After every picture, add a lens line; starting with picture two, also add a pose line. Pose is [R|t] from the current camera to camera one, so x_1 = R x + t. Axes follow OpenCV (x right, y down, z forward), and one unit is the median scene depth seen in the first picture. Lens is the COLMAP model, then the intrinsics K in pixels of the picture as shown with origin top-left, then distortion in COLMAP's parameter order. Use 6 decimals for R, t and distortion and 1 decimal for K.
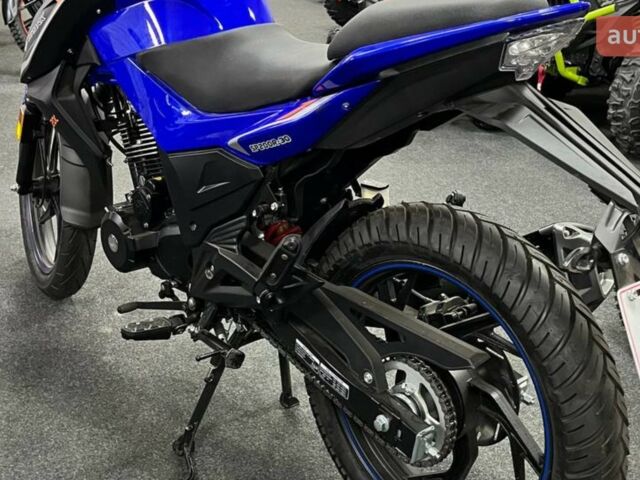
lens RADIAL K [[850.0, 0, 320.0], [0, 850.0, 240.0], [0, 0, 1]] dist [0.140335, -0.550147]
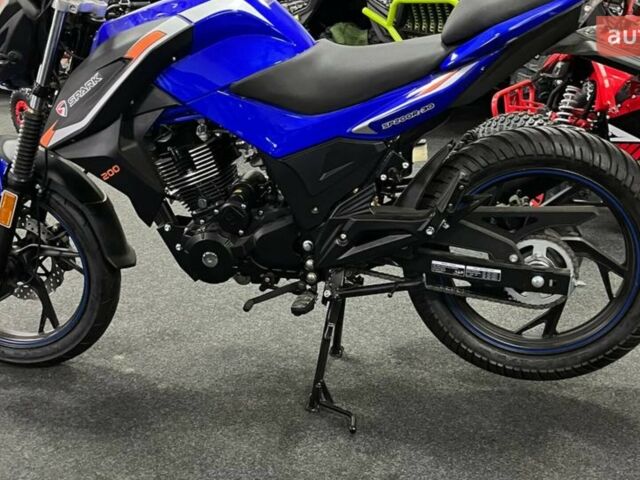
lens RADIAL K [[850.0, 0, 320.0], [0, 850.0, 240.0], [0, 0, 1]] dist [0.140335, -0.550147]
pose [[0.801851, -0.294302, 0.520020, -0.892225], [0.317975, 0.947000, 0.045643, -0.032537], [-0.505892, 0.128754, 0.852934, -0.048521]]
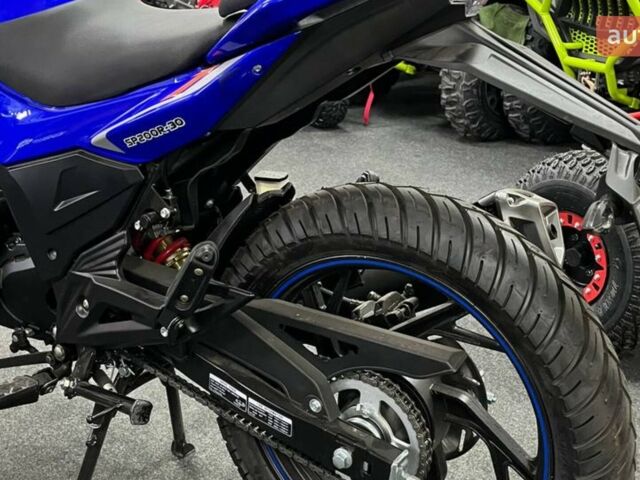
lens RADIAL K [[850.0, 0, 320.0], [0, 850.0, 240.0], [0, 0, 1]] dist [0.140335, -0.550147]
pose [[0.964530, -0.132162, 0.228505, -0.100327], [0.136781, 0.990591, -0.004423, 0.009011], [-0.225771, 0.035521, 0.973533, 0.193444]]
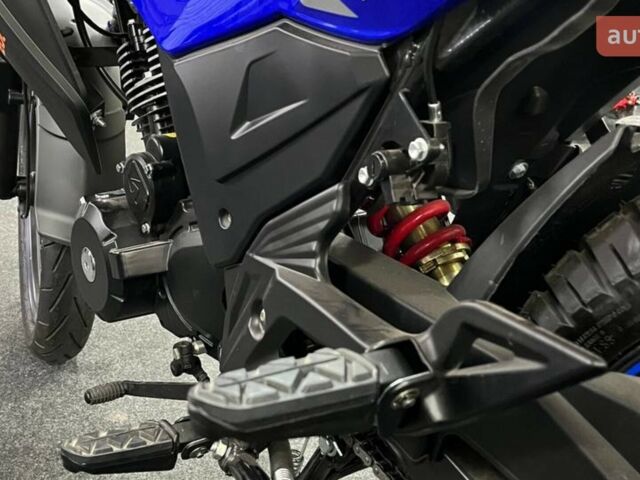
lens RADIAL K [[850.0, 0, 320.0], [0, 850.0, 240.0], [0, 0, 1]] dist [0.140335, -0.550147]
pose [[0.992574, 0.012610, -0.120988, -0.051144], [-0.020680, 0.997626, -0.065684, 0.025323], [0.119873, 0.067698, 0.990478, 0.635165]]
